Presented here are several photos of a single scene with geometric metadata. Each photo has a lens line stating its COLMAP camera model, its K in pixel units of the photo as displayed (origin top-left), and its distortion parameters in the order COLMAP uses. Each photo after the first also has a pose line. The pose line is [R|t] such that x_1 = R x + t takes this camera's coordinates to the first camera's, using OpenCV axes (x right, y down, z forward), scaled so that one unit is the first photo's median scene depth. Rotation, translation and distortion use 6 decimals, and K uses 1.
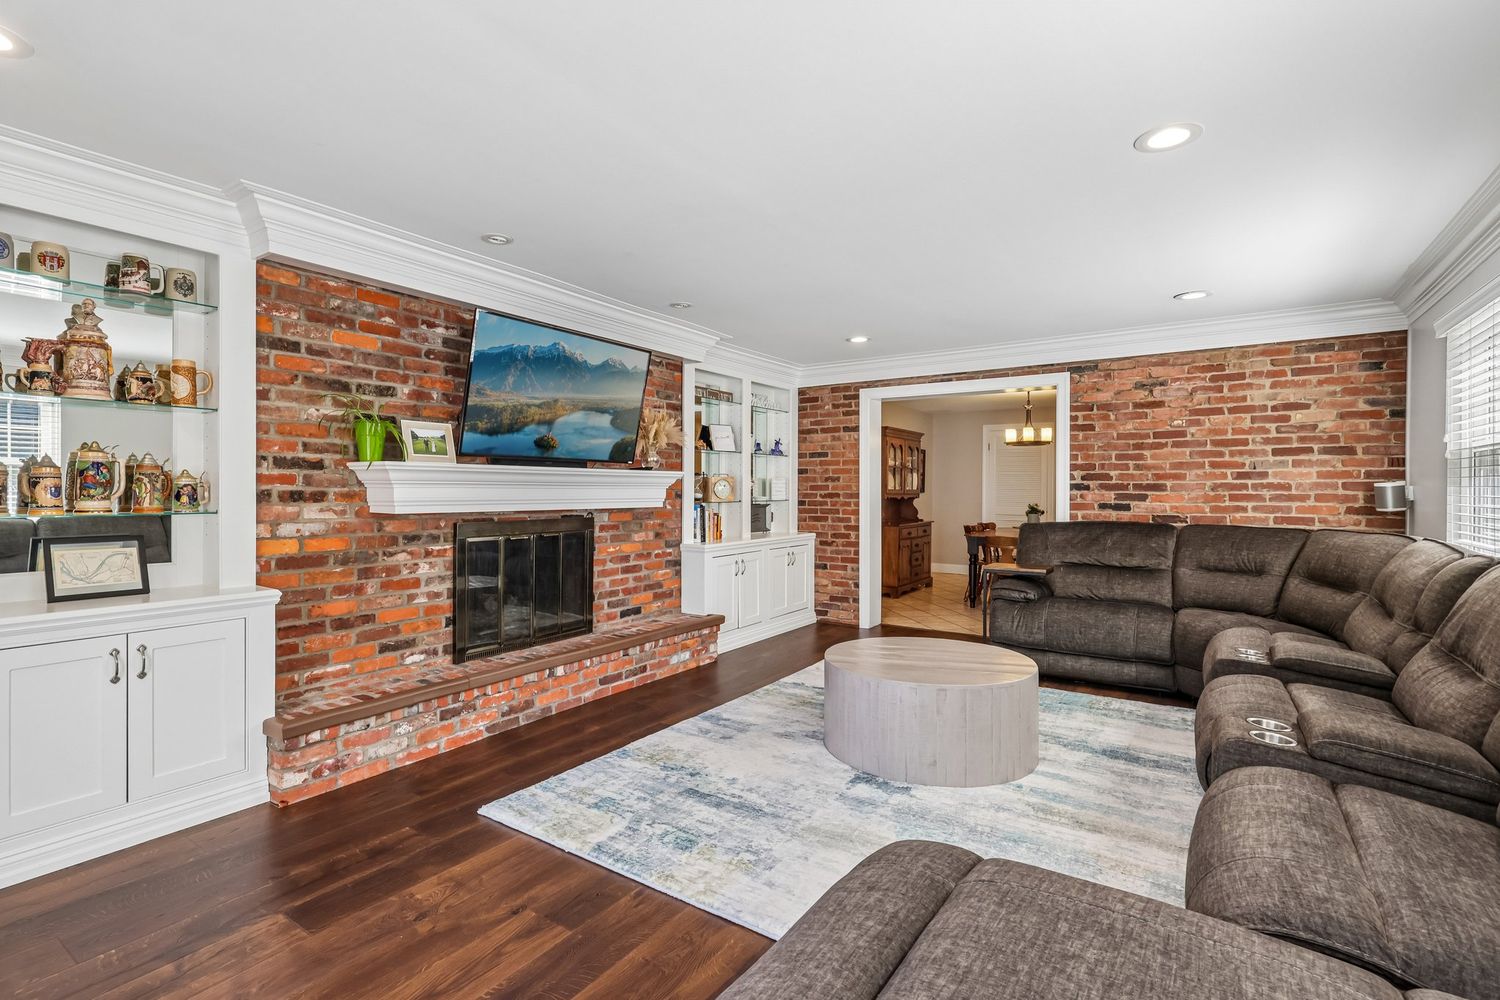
lens RADIAL K [[701.1, 0, 751.1], [0, 701.1, 491.4], [0, 0, 1]] dist [-0.000476, 0.002067]
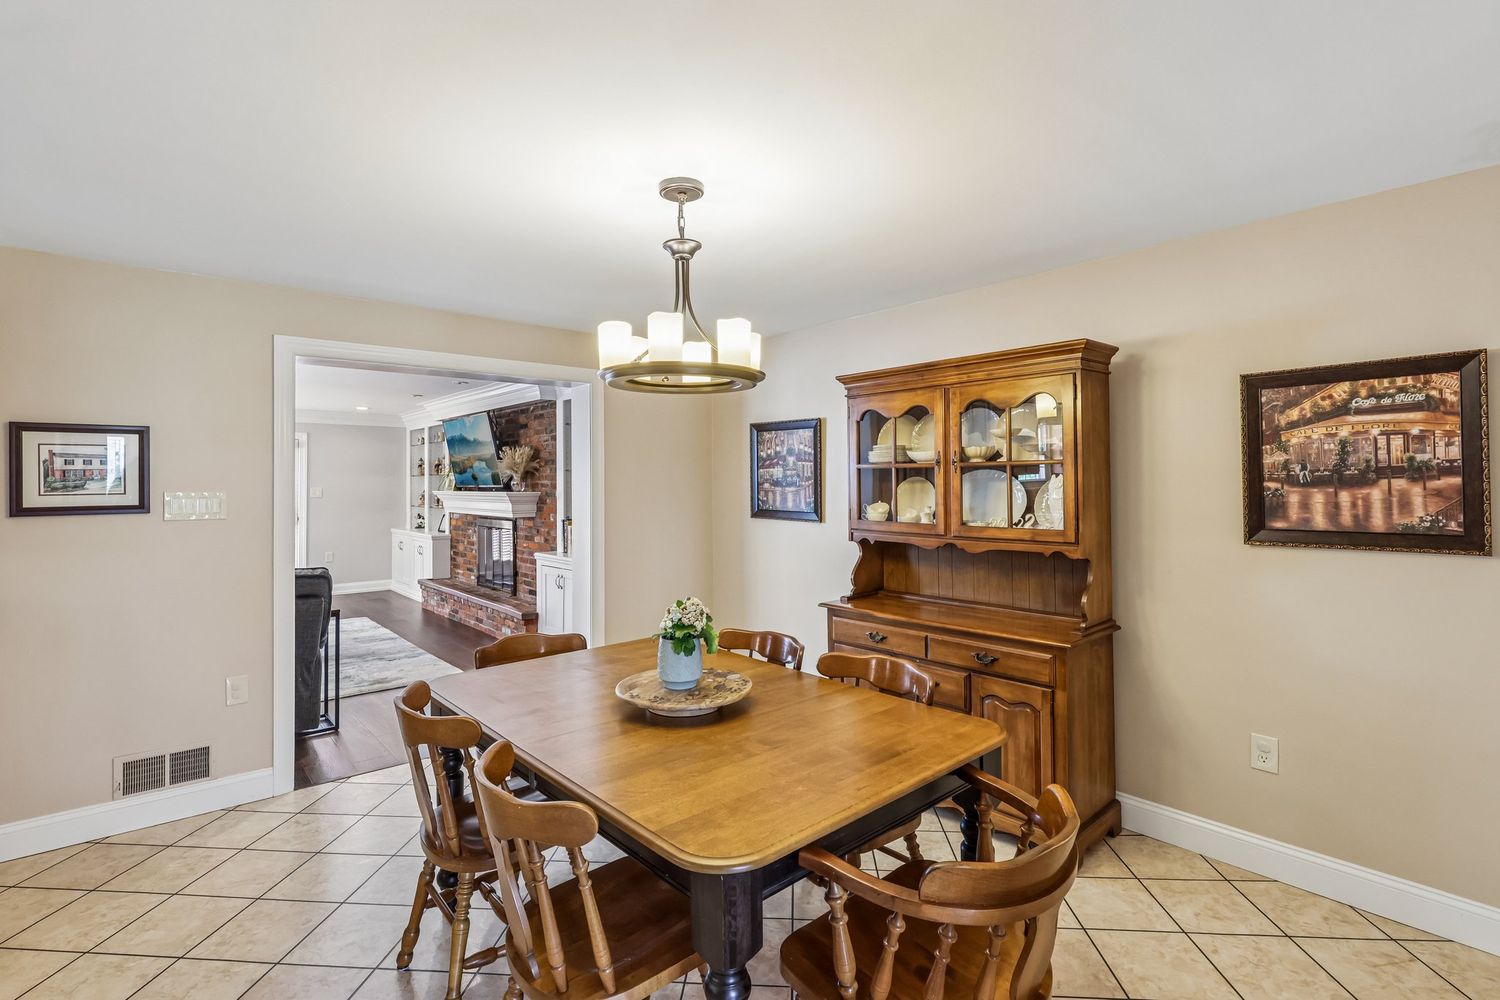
lens RADIAL K [[701.1, 0, 748.3], [0, 701.1, 477.4], [0, 0, 1]] dist [-0.000476, 0.002067]
pose [[-0.264203, -0.009431, -0.964421, 1.132760], [0.003884, 0.999934, -0.010842, -0.042255], [0.964459, -0.006610, -0.264149, 1.905652]]
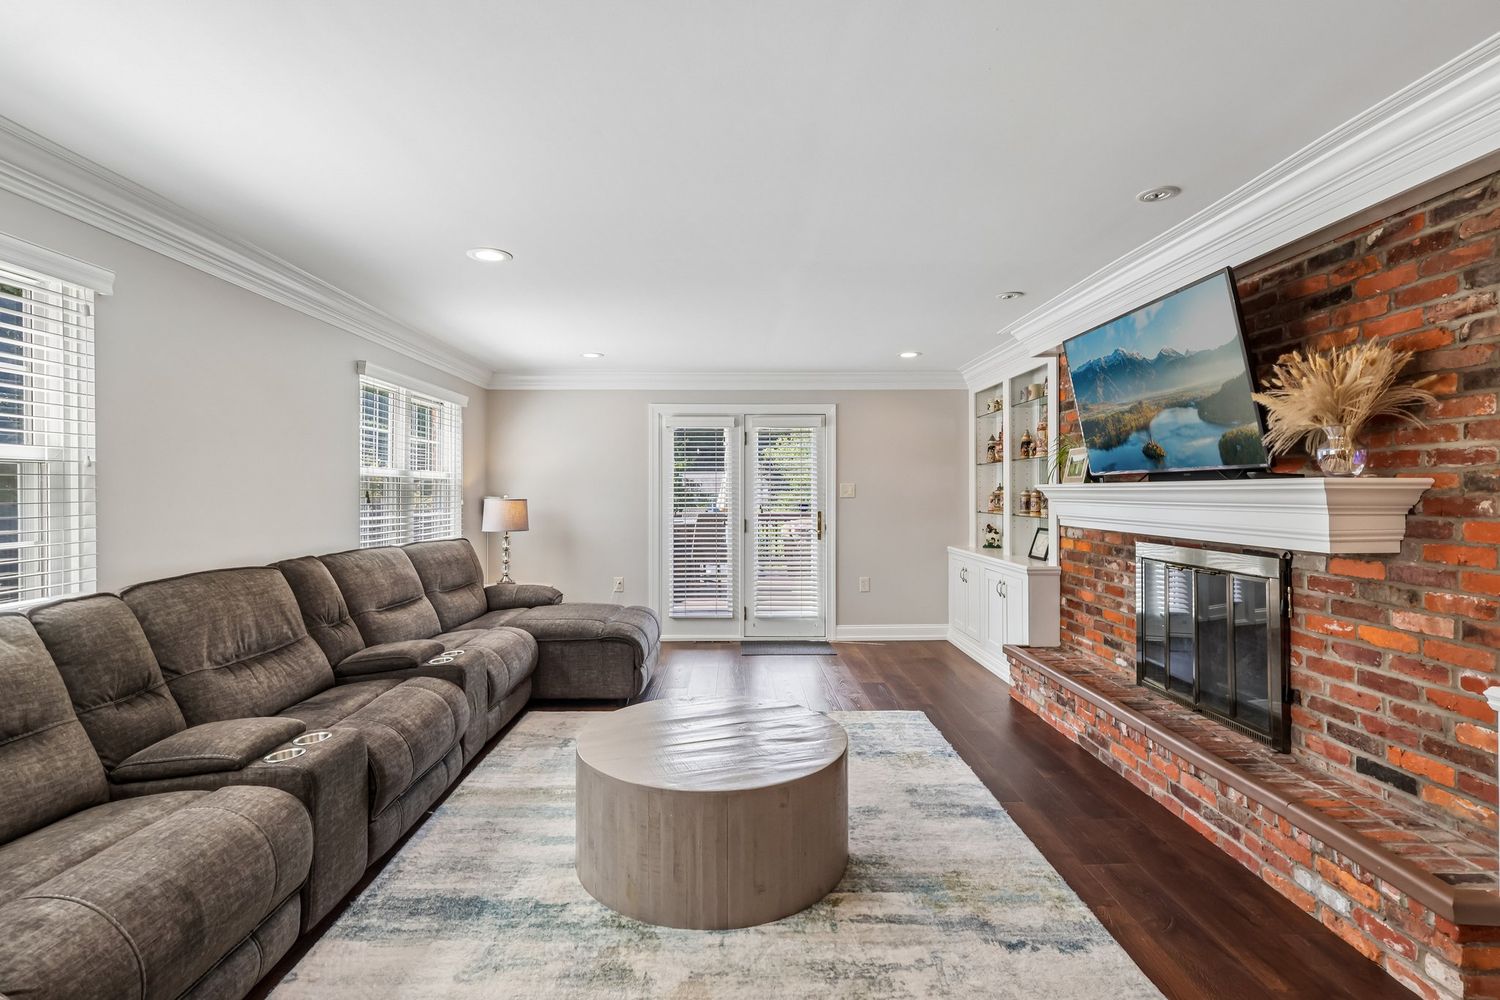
lens RADIAL K [[708.6, 0, 735.4], [0, 708.6, 498.5], [0, 0, 1]] dist [0.001914, 0.001680]
pose [[-0.834870, 0.006575, -0.550409, 0.490554], [0.002729, 0.999966, 0.007807, -0.020542], [0.550441, 0.005016, -0.834859, 1.241152]]
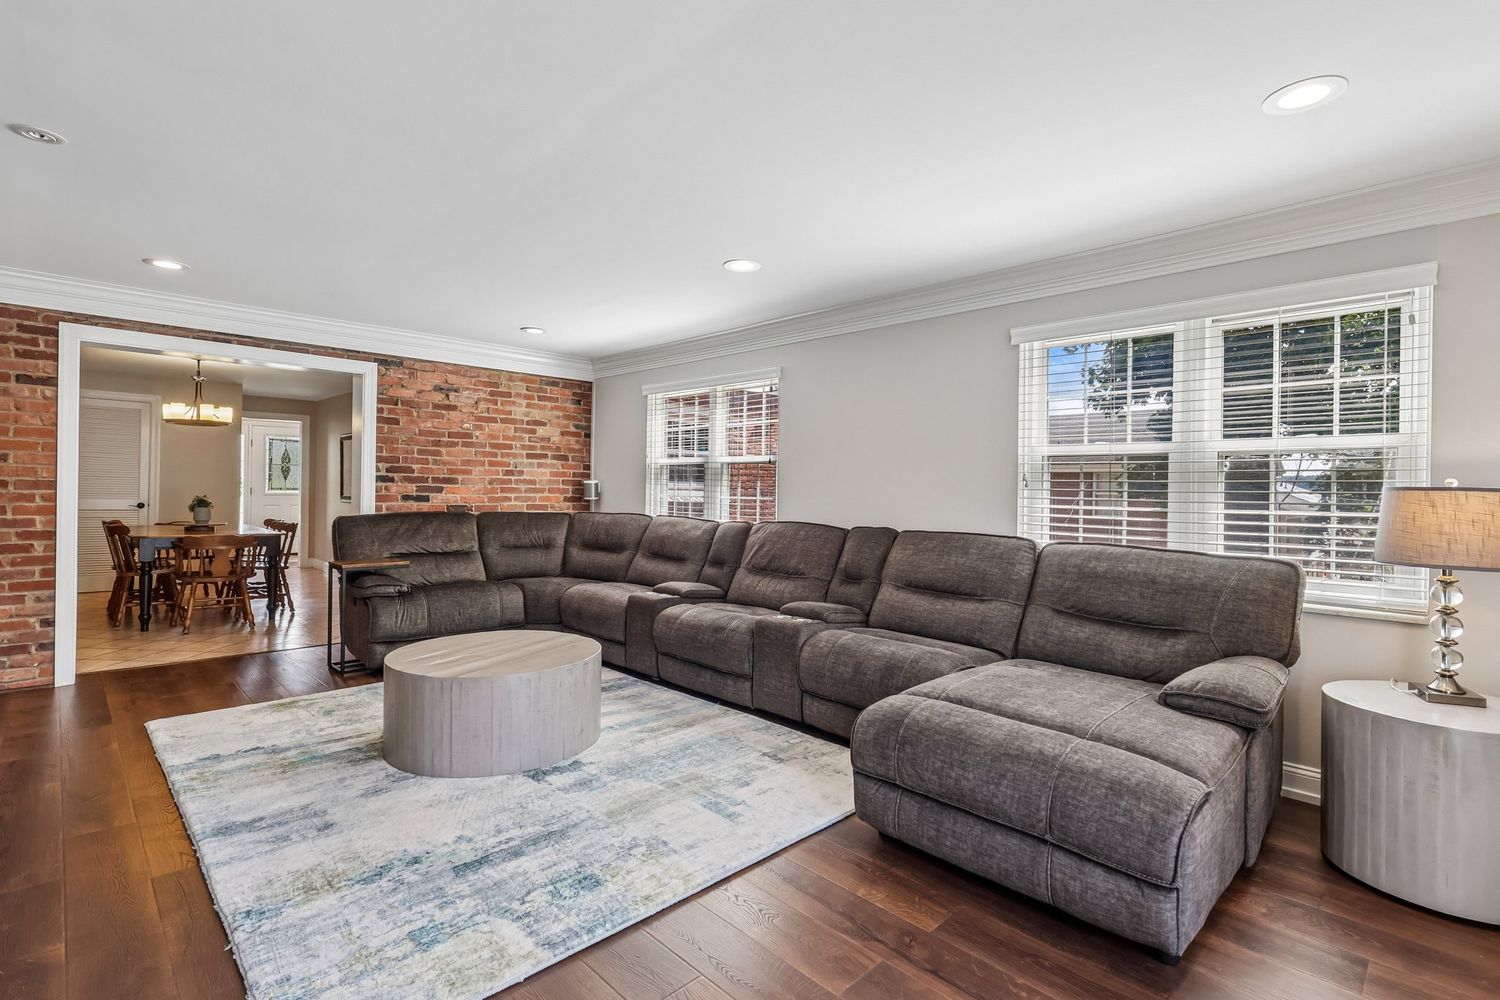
lens RADIAL K [[701.1, 0, 740.2], [0, 701.1, 500.0], [0, 0, 1]] dist [-0.000476, 0.002067]
pose [[0.213351, -0.013560, 0.976882, -0.489896], [-0.015679, 0.999727, 0.017301, -0.001823], [-0.976850, -0.019008, 0.213080, 0.335299]]
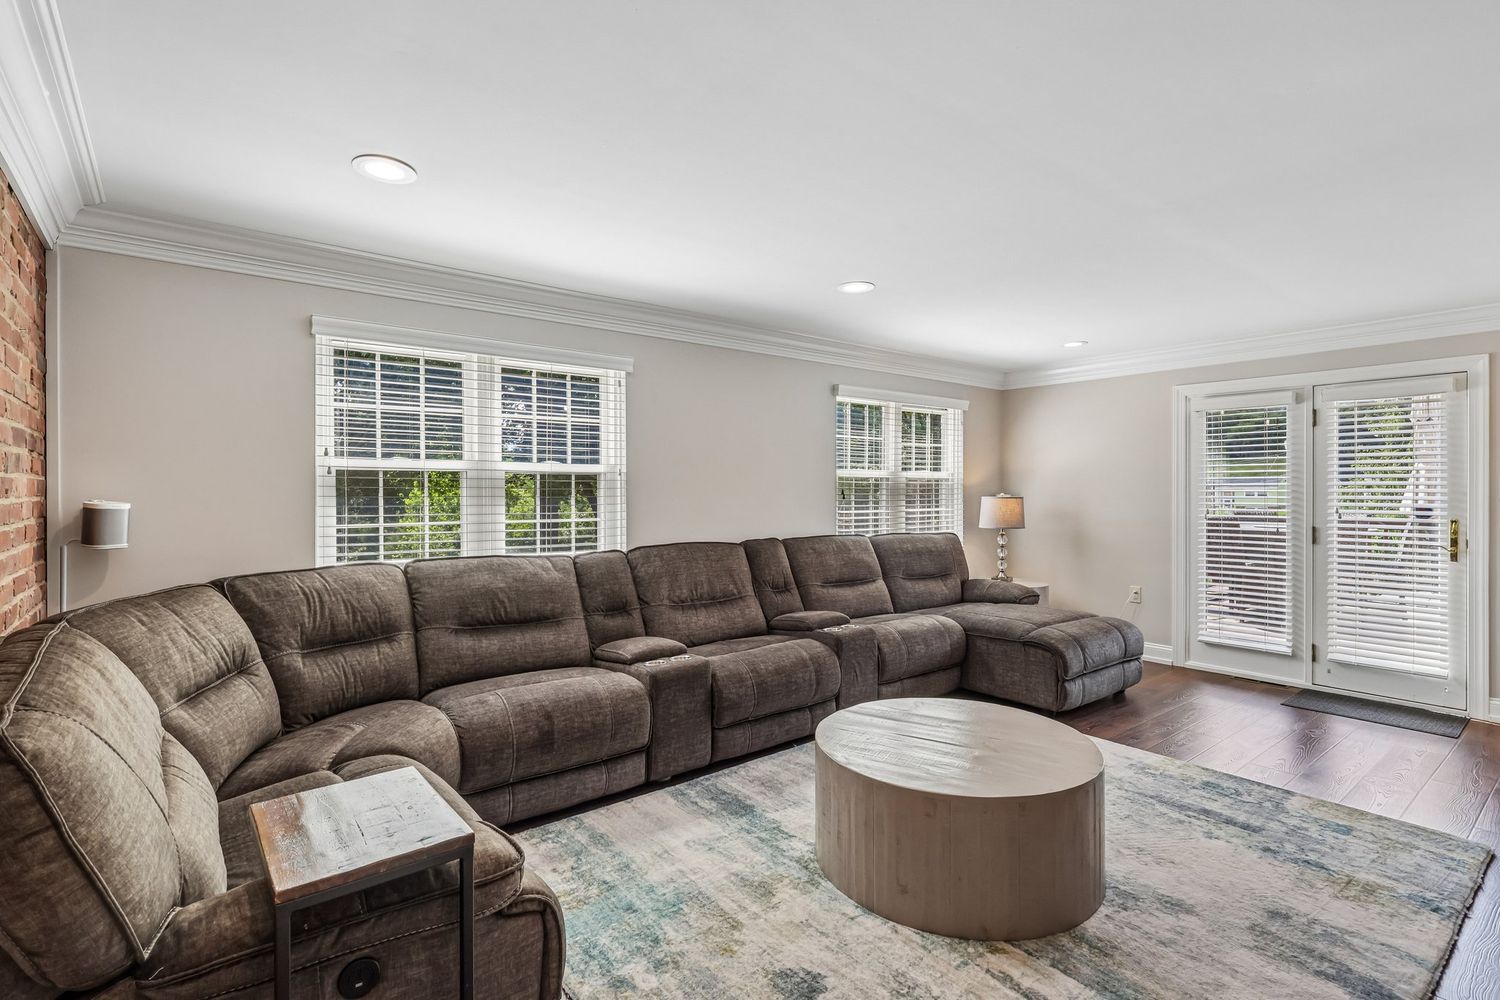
lens RADIAL K [[708.6, 0, 744.5], [0, 708.6, 493.0], [0, 0, 1]] dist [0.001914, 0.001680]
pose [[-0.949361, 0.000167, 0.314188, 0.166677], [0.001036, 0.999996, 0.002598, -0.021527], [-0.314186, 0.002791, -0.949357, 1.338505]]
